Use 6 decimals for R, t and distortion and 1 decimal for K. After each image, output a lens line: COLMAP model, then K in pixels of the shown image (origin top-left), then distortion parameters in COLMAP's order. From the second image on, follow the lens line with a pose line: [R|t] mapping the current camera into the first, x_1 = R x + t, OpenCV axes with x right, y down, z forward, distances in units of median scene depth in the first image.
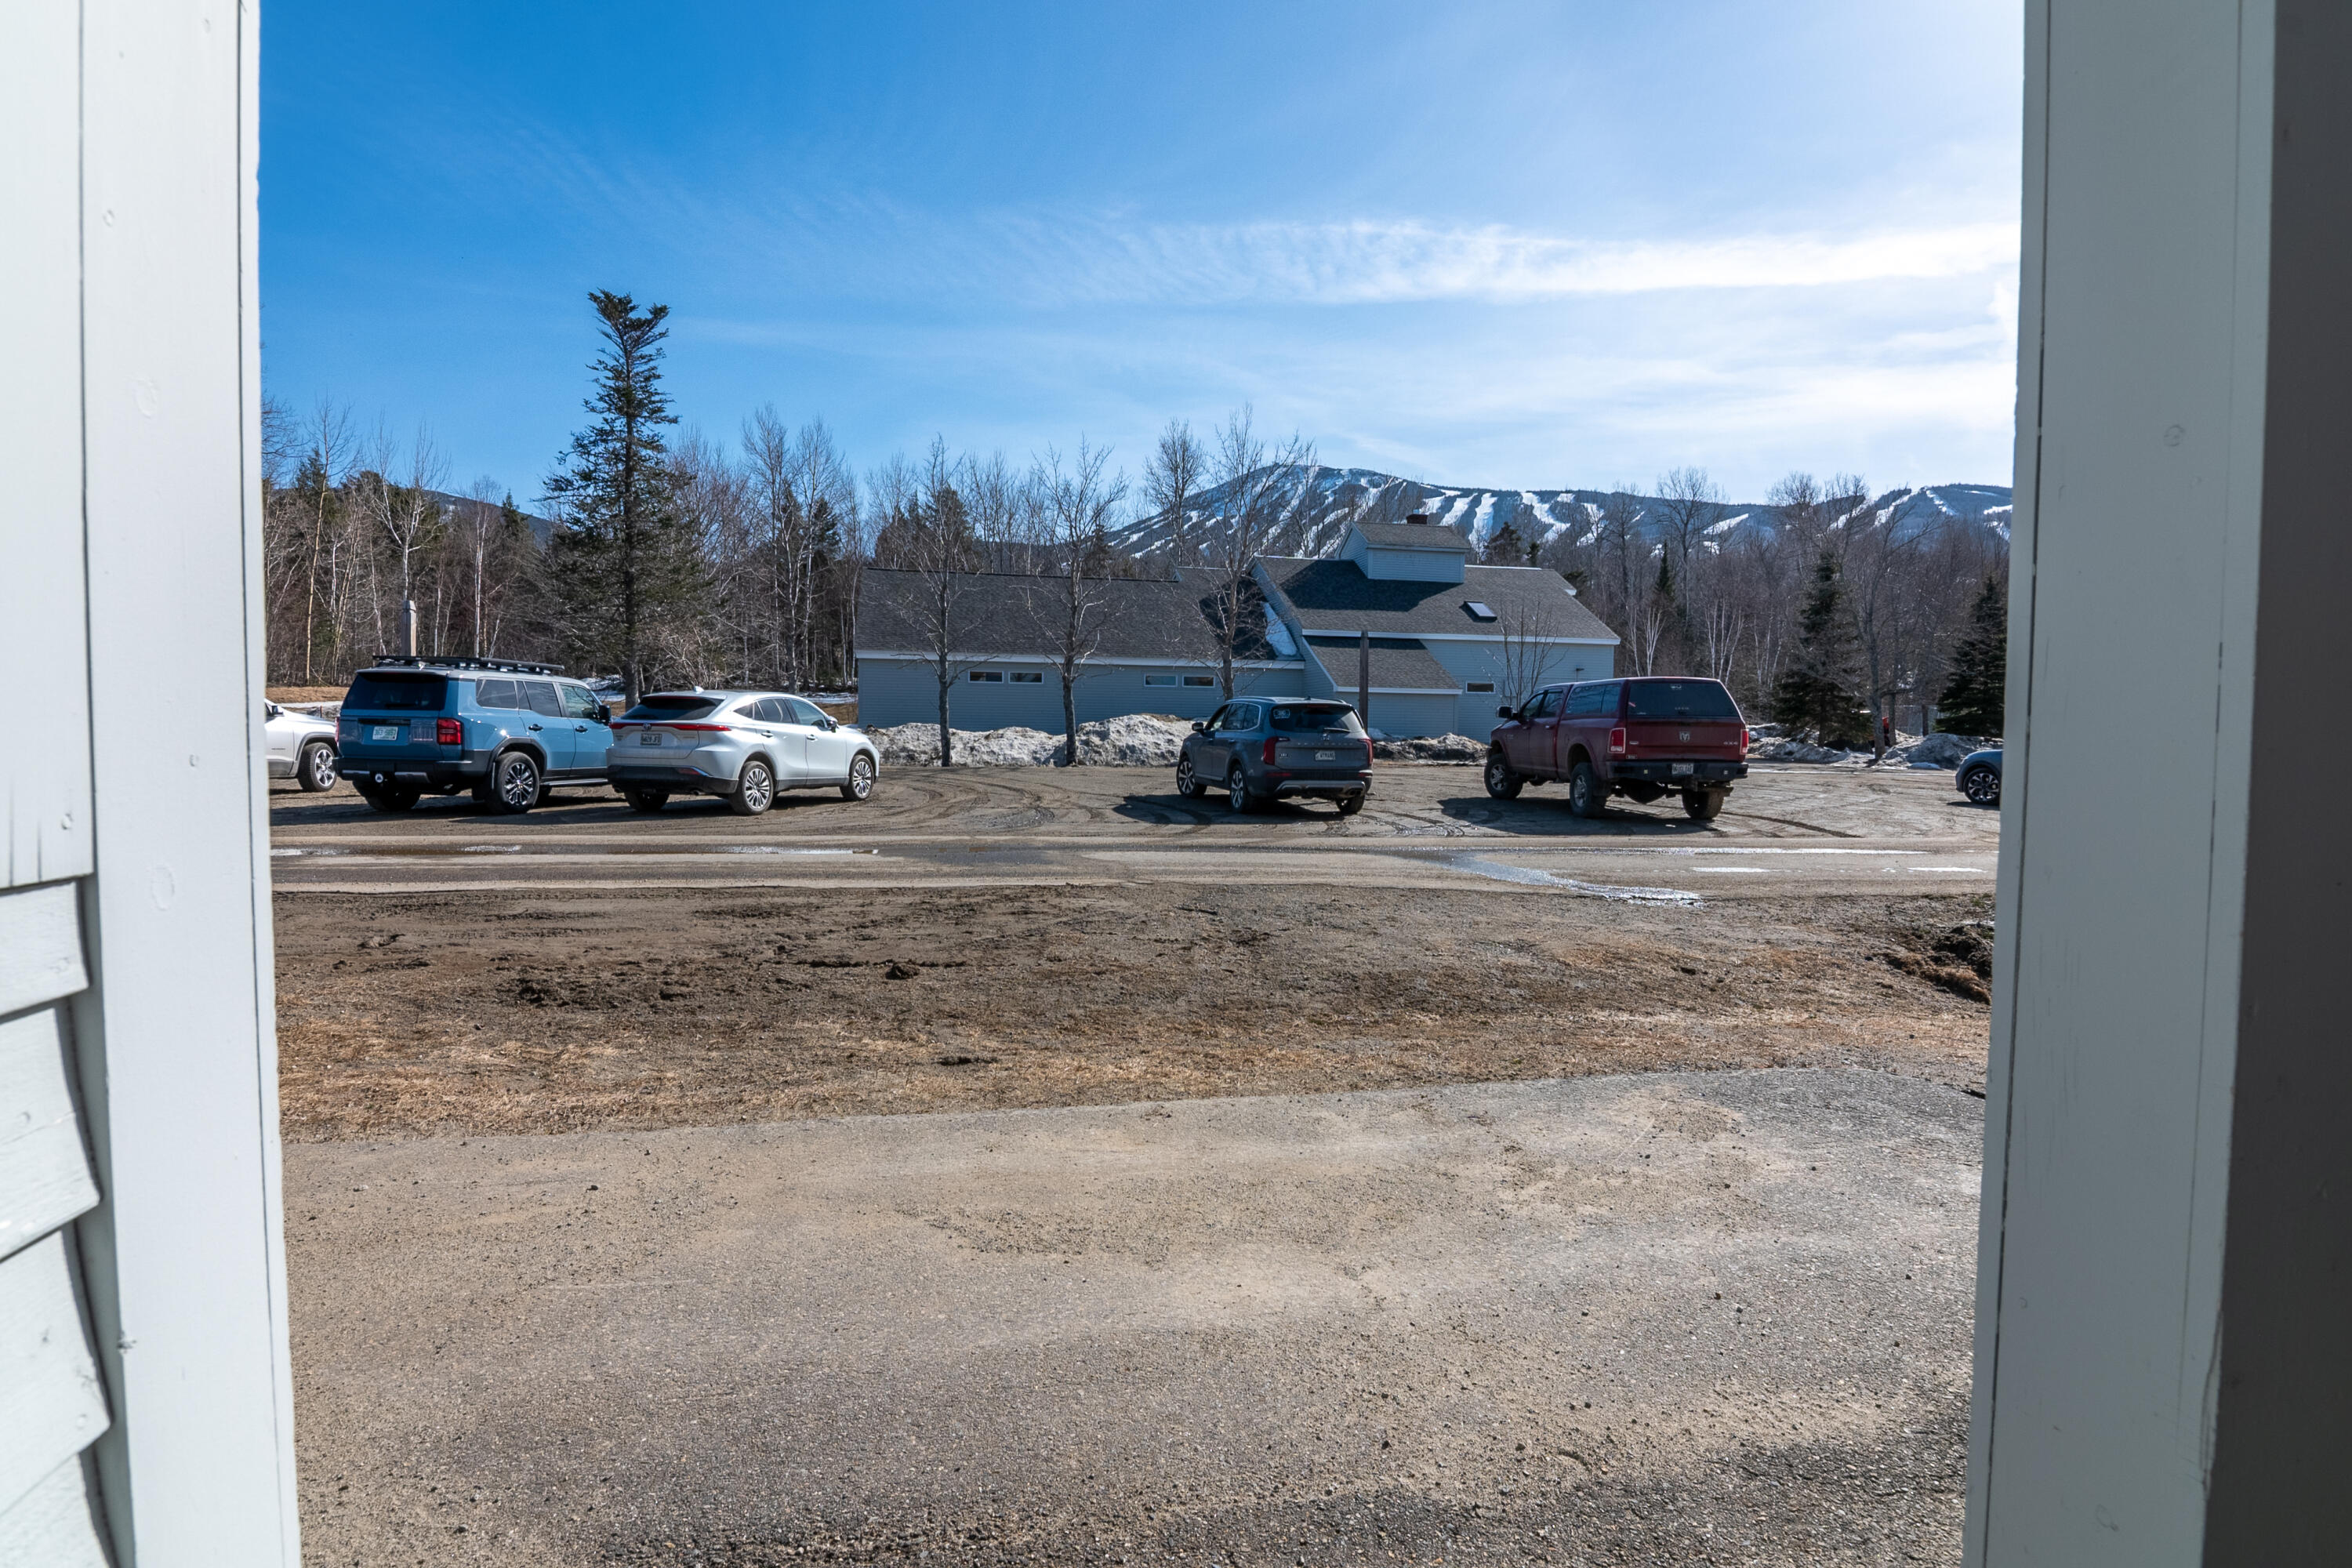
lens RADIAL K [[1159.0, 0, 1172.5], [0, 1159.0, 787.9], [0, 0, 1]] dist [-0.008302, -0.007721]
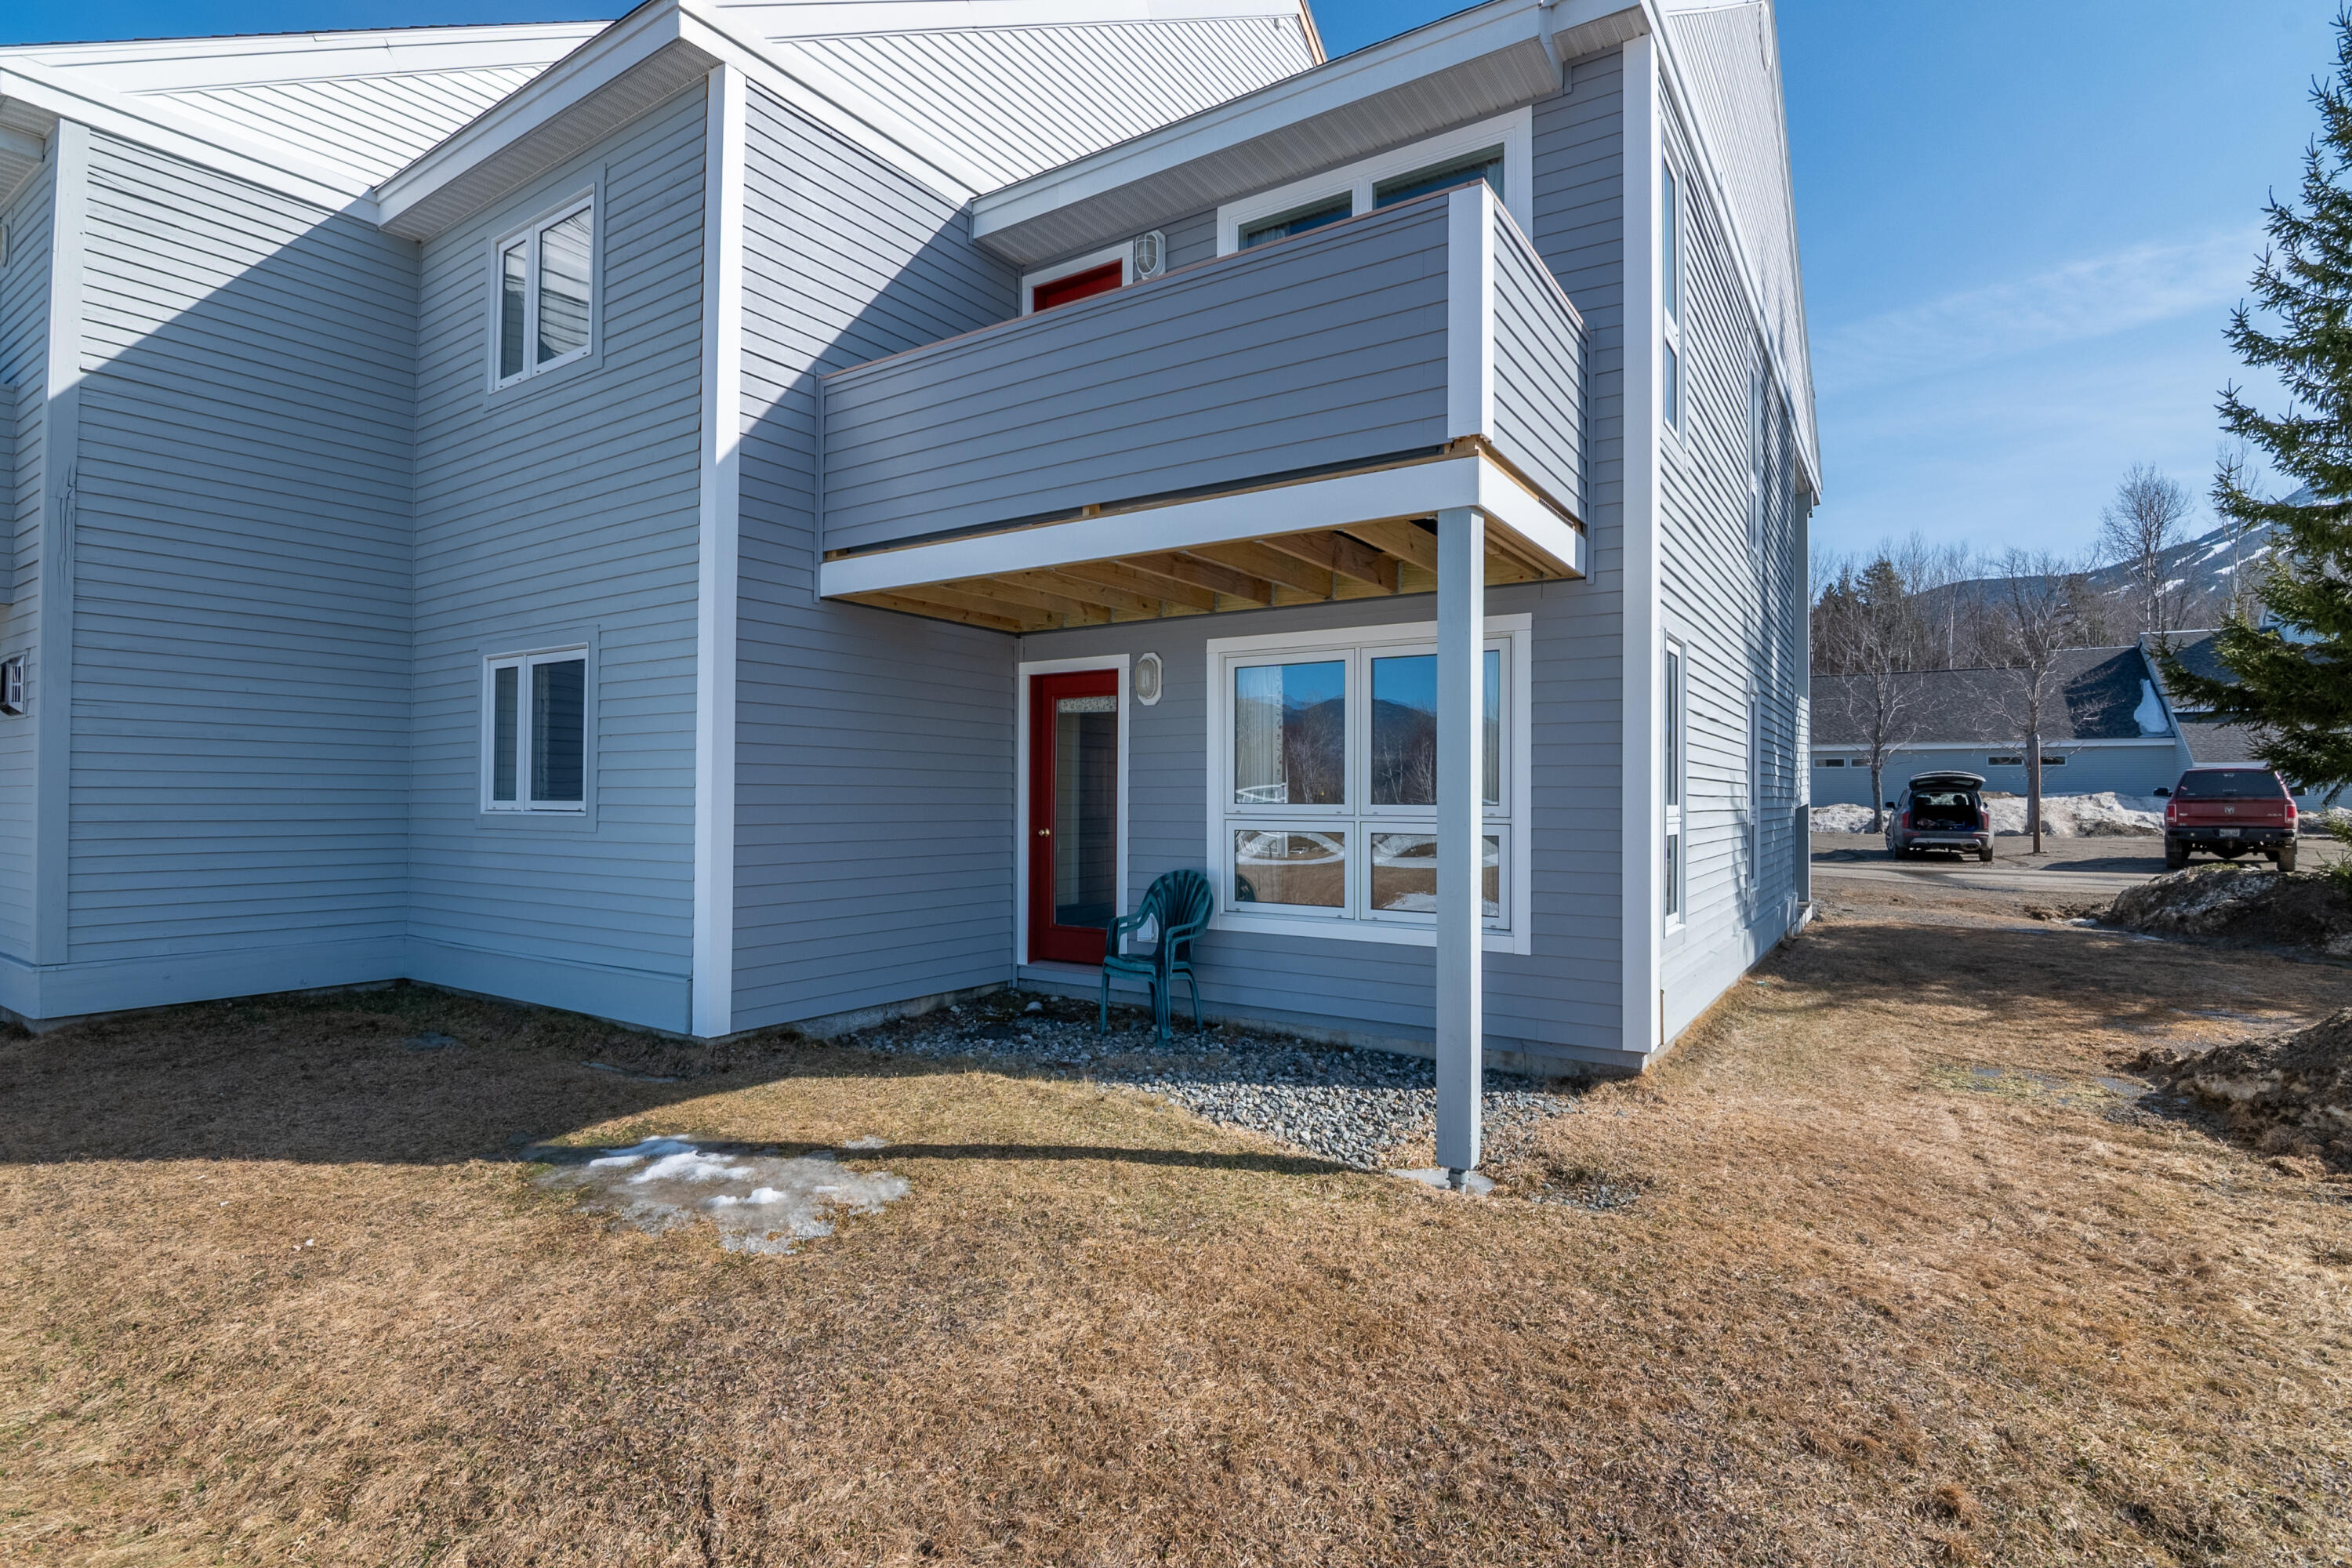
lens RADIAL K [[1159.0, 0, 1169.8], [0, 1159.0, 790.2], [0, 0, 1]] dist [-0.008302, -0.007721]
pose [[0.710040, -0.014573, -0.704010, 0.200994], [-0.029464, 0.998295, -0.050381, 0.015796], [0.703544, 0.056516, 0.708401, -0.359001]]
